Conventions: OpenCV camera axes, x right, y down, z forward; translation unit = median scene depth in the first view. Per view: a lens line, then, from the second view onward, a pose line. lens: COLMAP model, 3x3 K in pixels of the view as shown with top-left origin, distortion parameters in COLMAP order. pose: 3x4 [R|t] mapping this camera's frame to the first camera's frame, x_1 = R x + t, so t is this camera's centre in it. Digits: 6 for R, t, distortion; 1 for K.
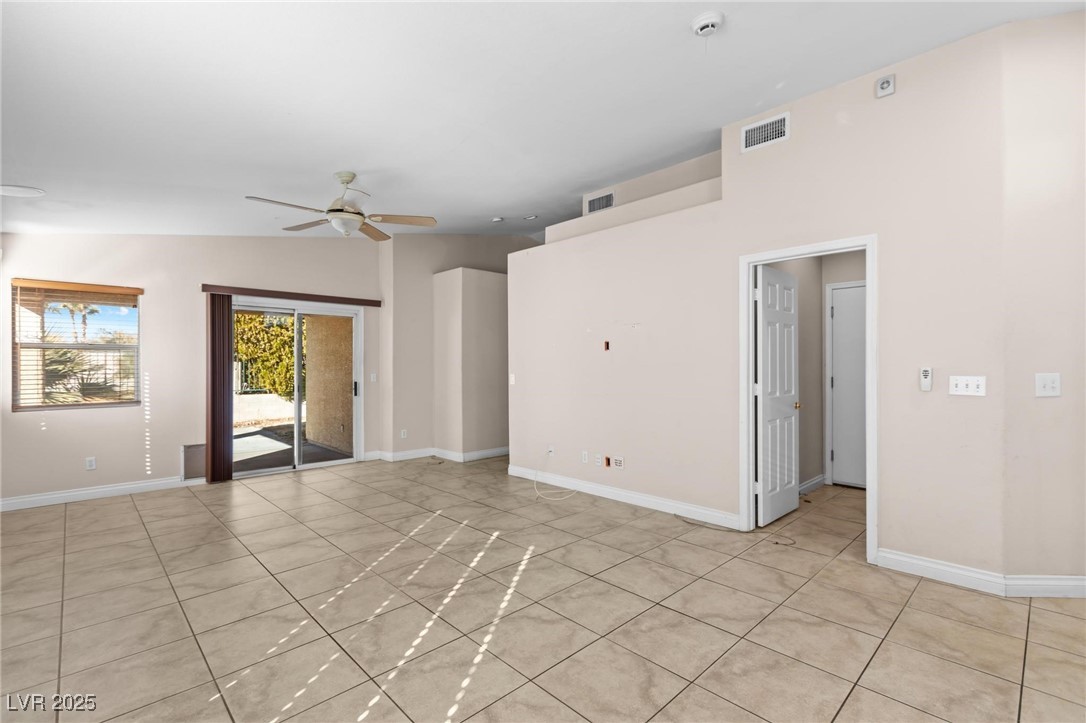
lens RADIAL K [[501.6, 0, 539.8], [0, 501.6, 364.3], [0, 0, 1]] dist [0.003589, -0.001125]
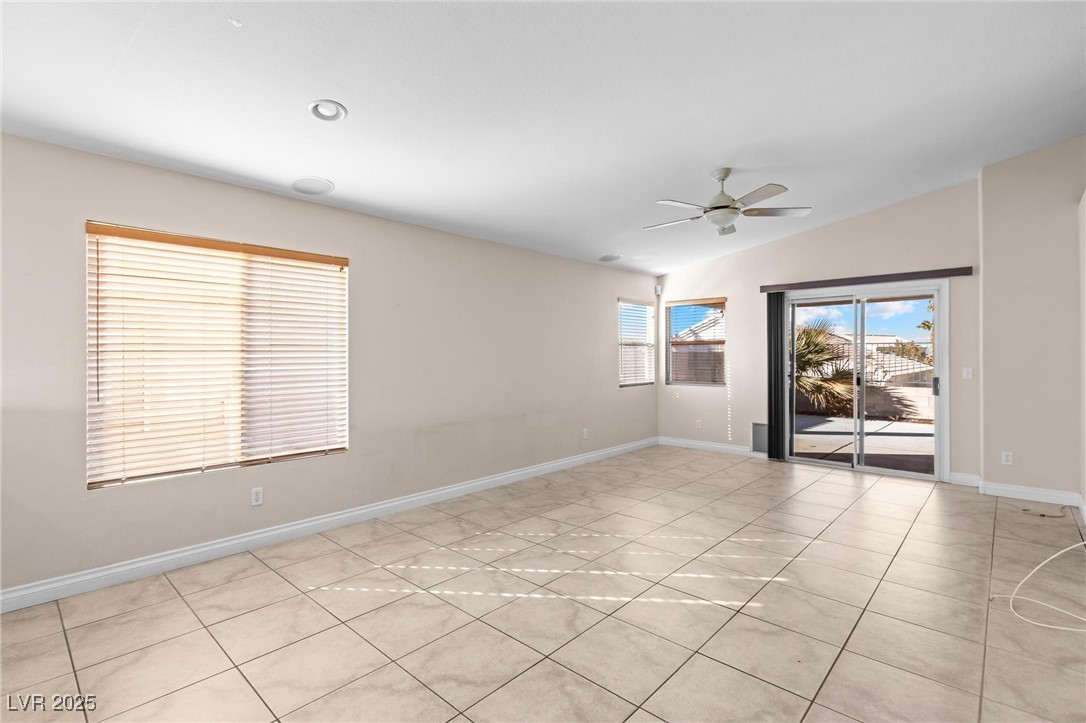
lens RADIAL K [[501.6, 0, 534.8], [0, 501.6, 356.5], [0, 0, 1]] dist [0.003589, -0.001125]
pose [[0.046041, 0.003508, -0.998933, 0.691964], [0.003261, 0.999988, 0.003662, -0.004504], [0.998934, -0.003427, 0.046029, 0.627205]]
